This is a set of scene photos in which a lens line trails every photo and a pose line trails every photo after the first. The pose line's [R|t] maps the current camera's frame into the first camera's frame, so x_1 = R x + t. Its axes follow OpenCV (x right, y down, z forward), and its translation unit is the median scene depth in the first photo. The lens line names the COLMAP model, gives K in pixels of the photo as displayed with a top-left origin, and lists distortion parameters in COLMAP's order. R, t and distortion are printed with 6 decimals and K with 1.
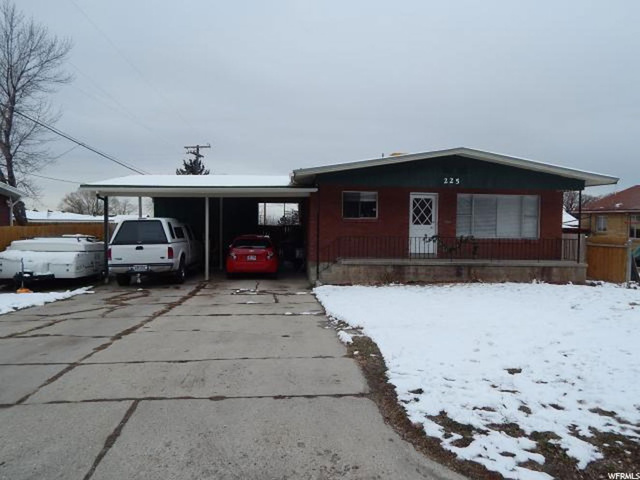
lens RADIAL K [[463.9, 0, 319.8], [0, 463.9, 240.0], [0, 0, 1]] dist [-0.046205, 0.000696]
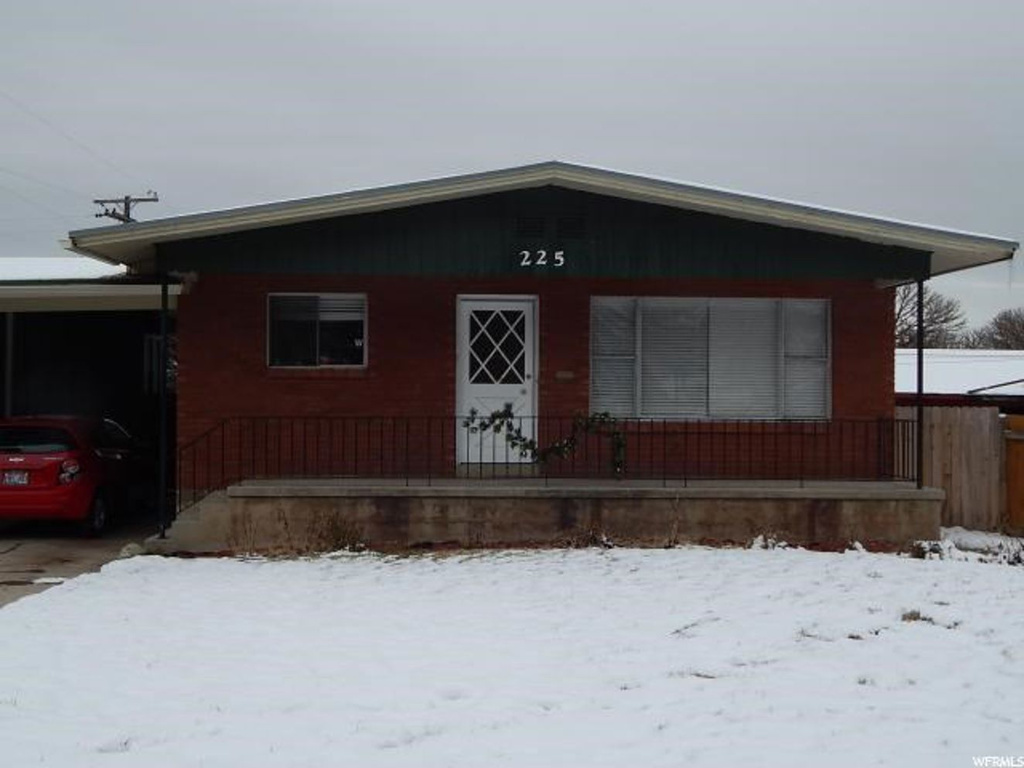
lens RADIAL K [[1142.4, 0, 512.1], [0, 1142.4, 385.3], [0, 0, 1]] dist [-0.030256, 0.000000]
pose [[0.999849, -0.008023, -0.015404, 0.252456], [0.007338, 0.999004, -0.044011, 0.007335], [0.015742, 0.043892, 0.998912, 0.116722]]
